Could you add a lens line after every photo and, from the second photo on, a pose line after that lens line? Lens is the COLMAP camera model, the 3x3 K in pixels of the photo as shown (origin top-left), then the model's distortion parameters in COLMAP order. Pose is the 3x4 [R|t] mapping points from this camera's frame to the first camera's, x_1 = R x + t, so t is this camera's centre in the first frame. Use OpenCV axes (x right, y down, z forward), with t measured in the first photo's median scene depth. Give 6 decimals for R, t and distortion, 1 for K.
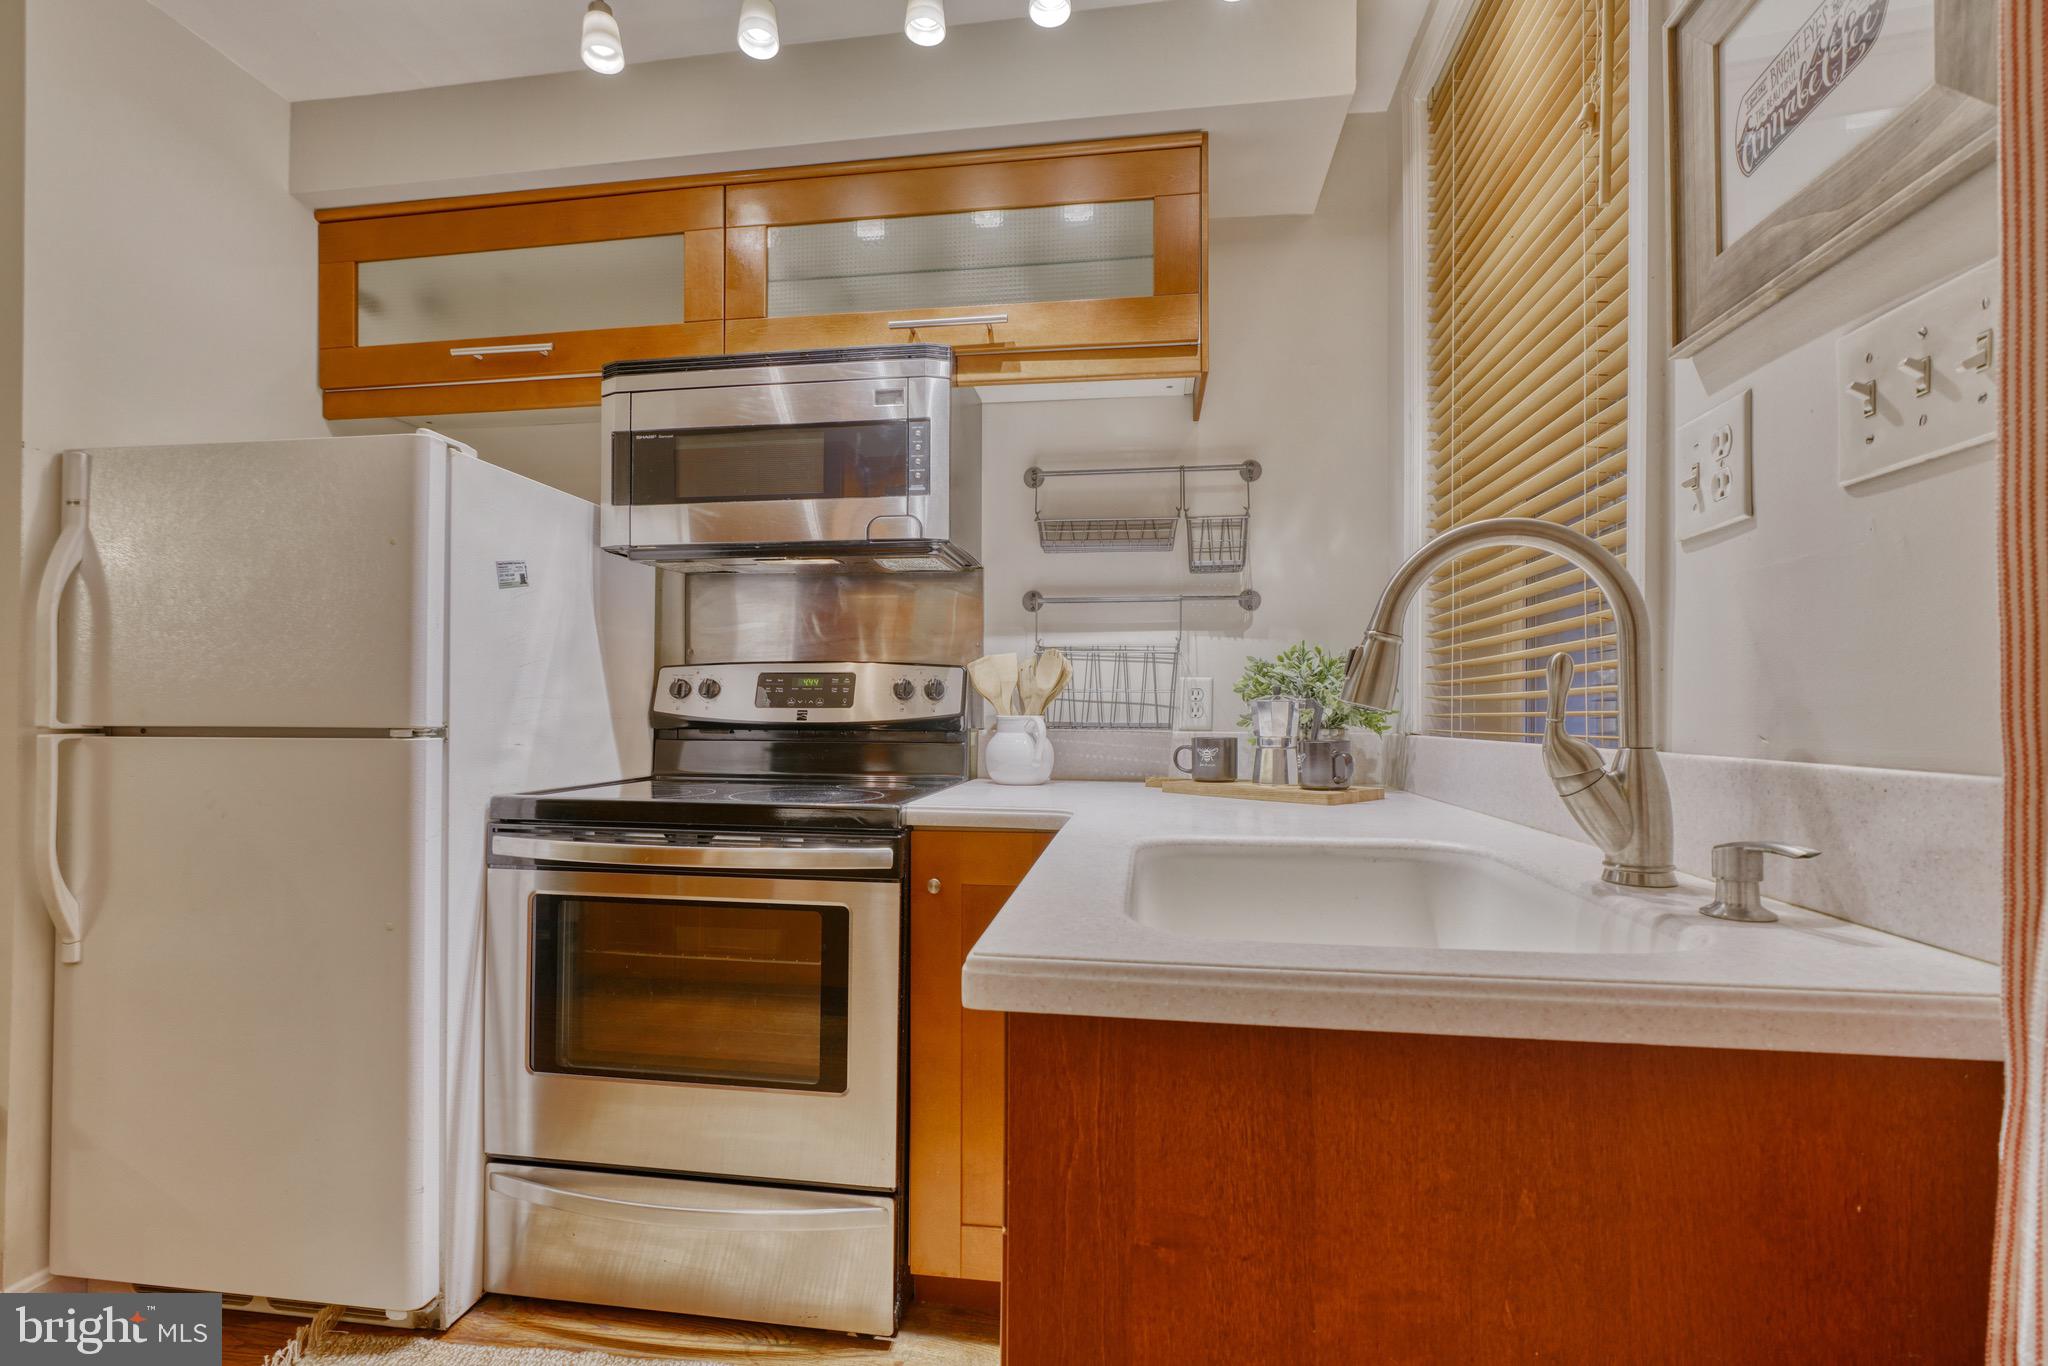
lens RADIAL K [[900.0, 0, 996.2], [0, 900.0, 713.0], [0, 0, 1]] dist [-0.009006, 0.000171]
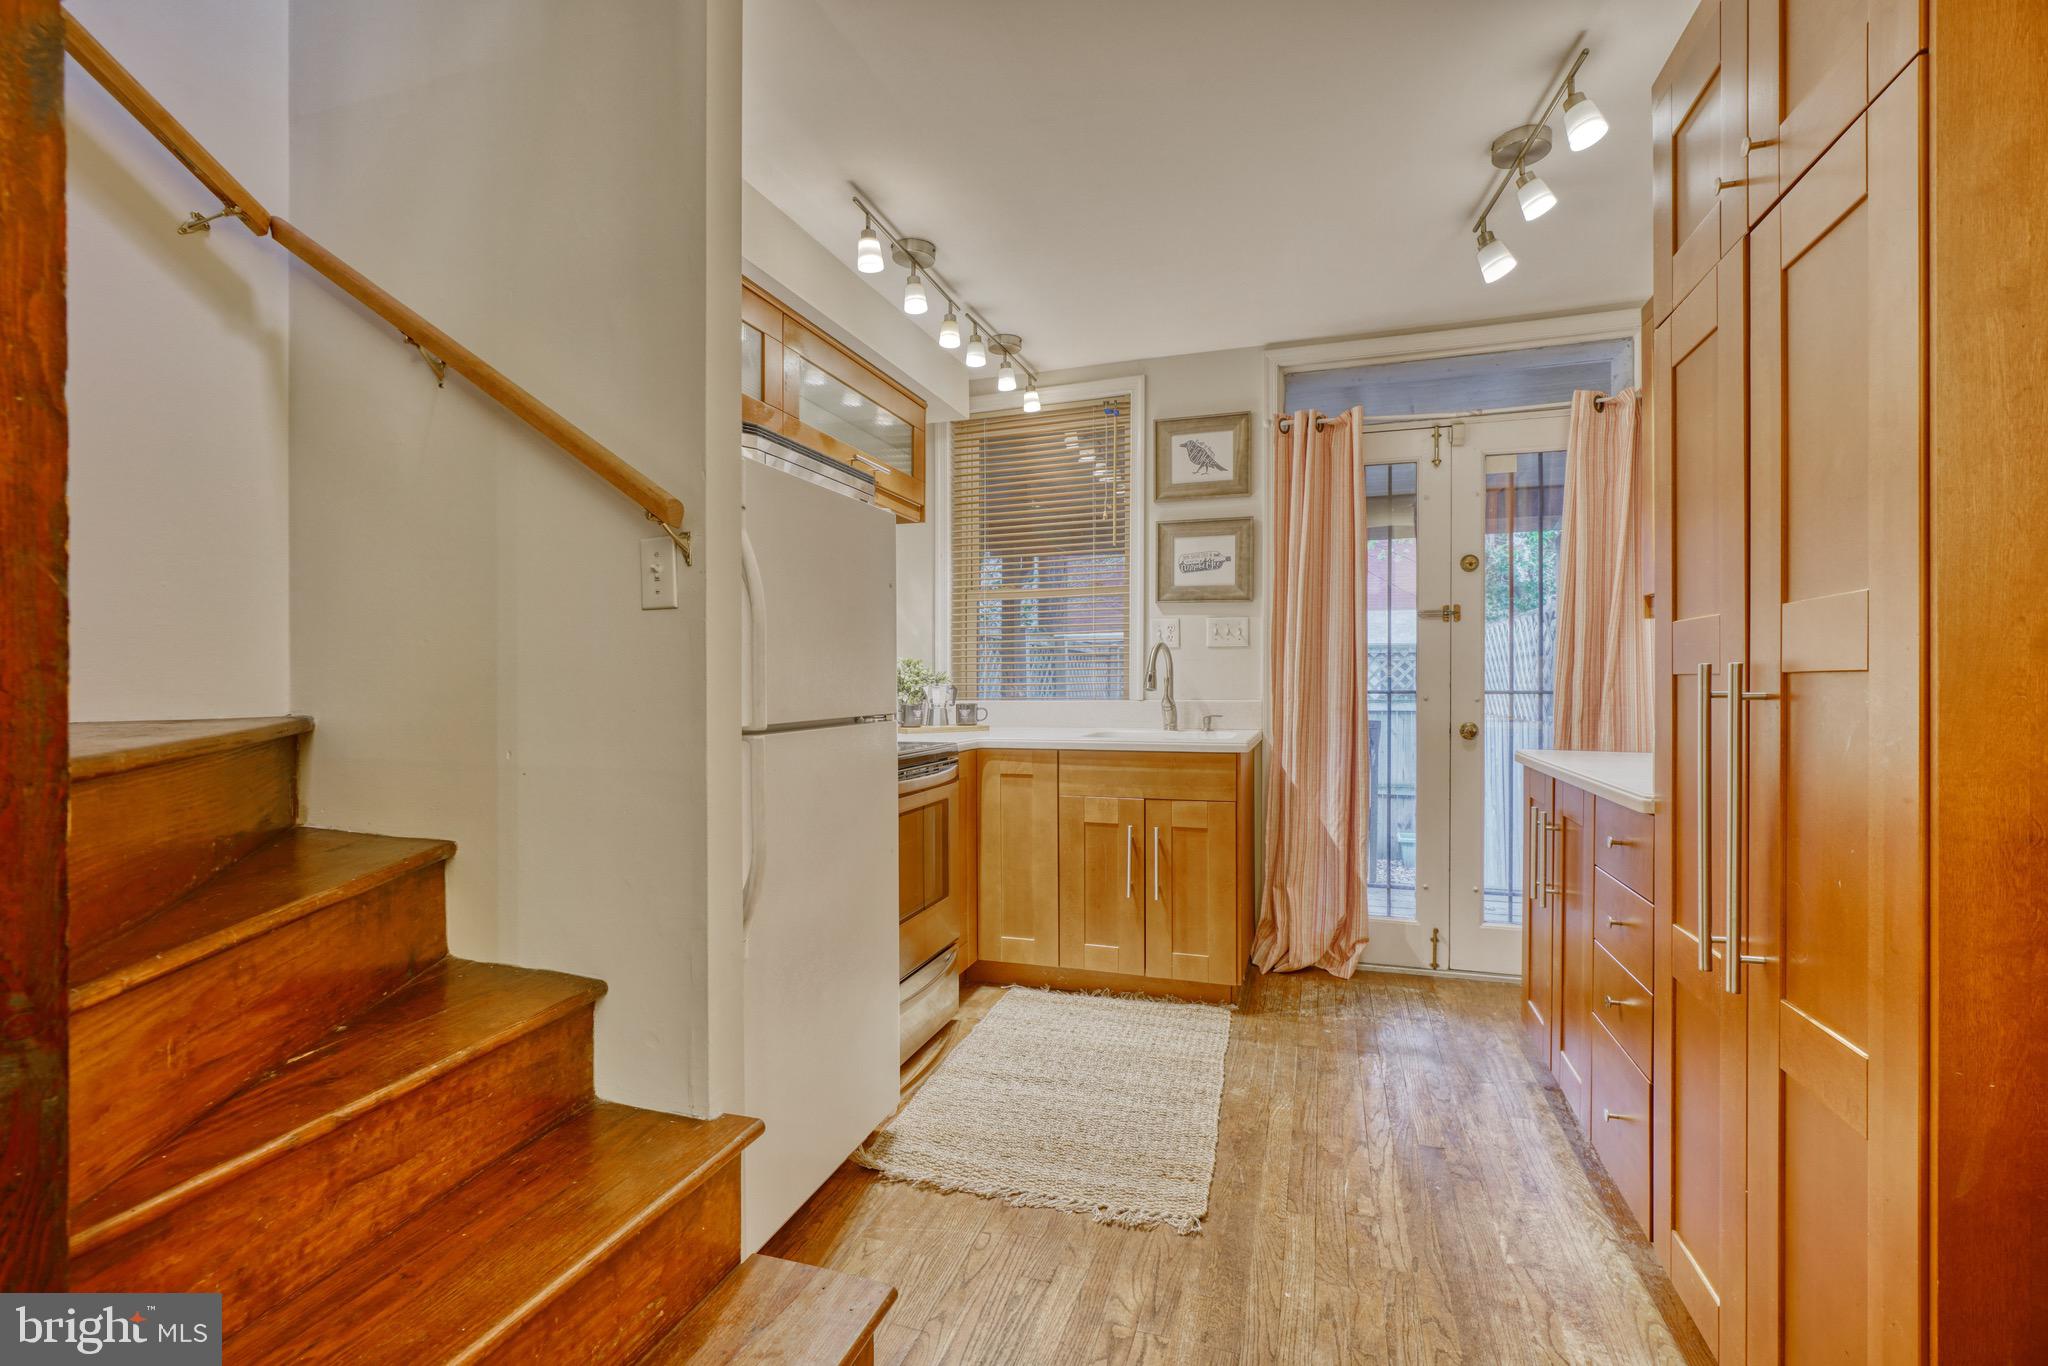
lens RADIAL K [[917.5, 0, 1010.3], [0, 917.5, 686.2], [0, 0, 1]] dist [-0.008549, 0.001209]
pose [[0.180594, -0.014032, 0.983458, -1.803531], [0.007404, 0.999889, 0.012907, -0.039503], [-0.983530, 0.004951, 0.180678, 0.456635]]
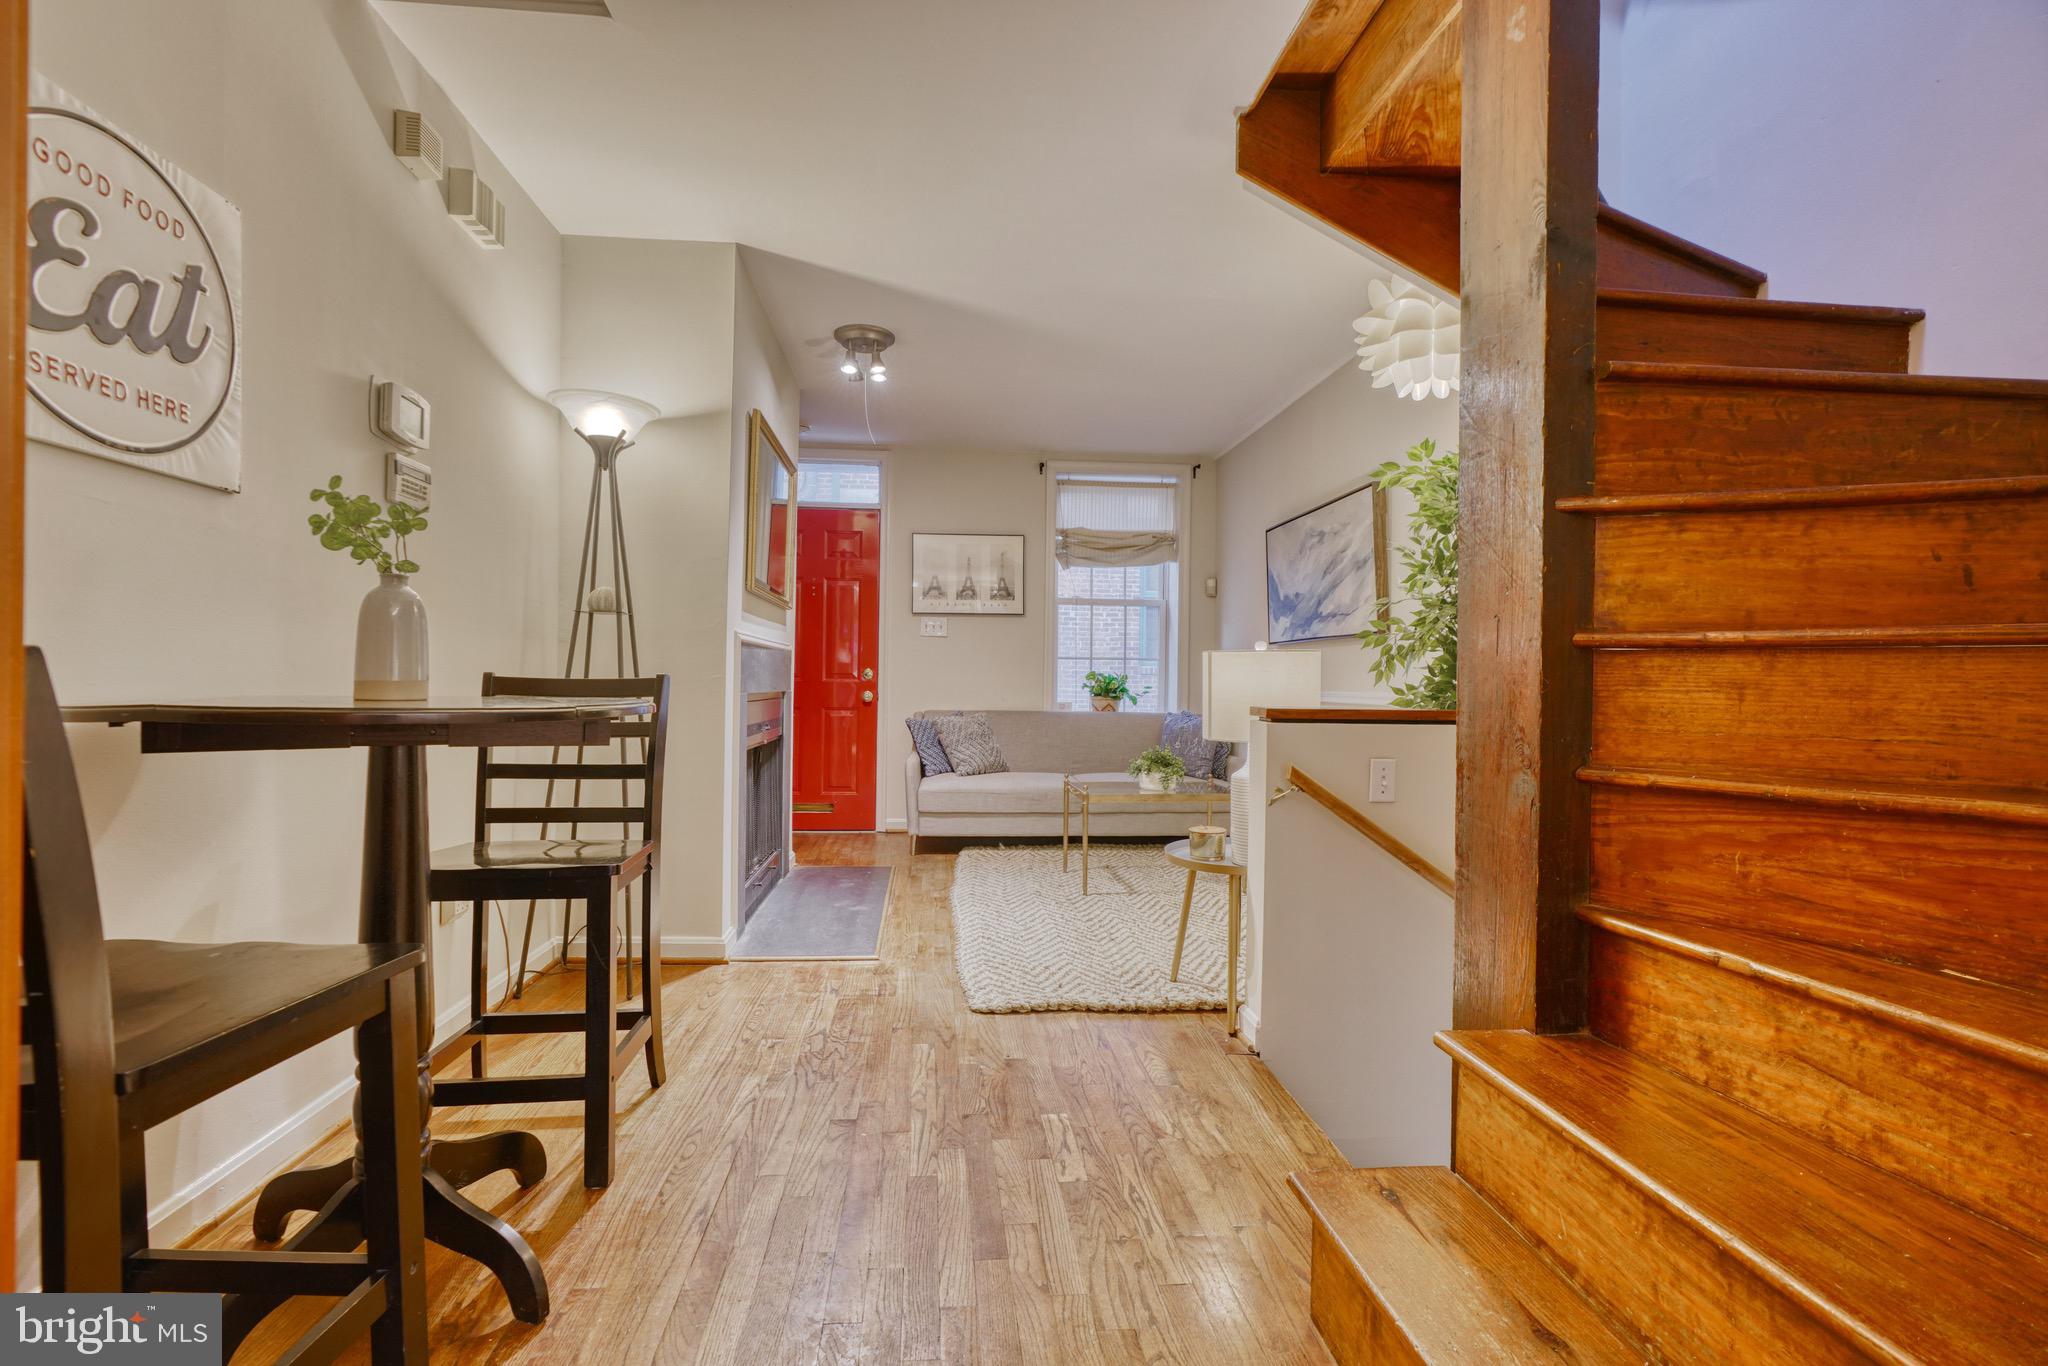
lens RADIAL K [[917.5, 0, 1010.3], [0, 917.5, 686.2], [0, 0, 1]] dist [-0.008549, 0.001209]
pose [[0.237886, 0.000750, -0.971293, -0.765250], [-0.015717, 0.999872, -0.003077, 0.062500], [0.971166, 0.015998, 0.237868, 0.327713]]
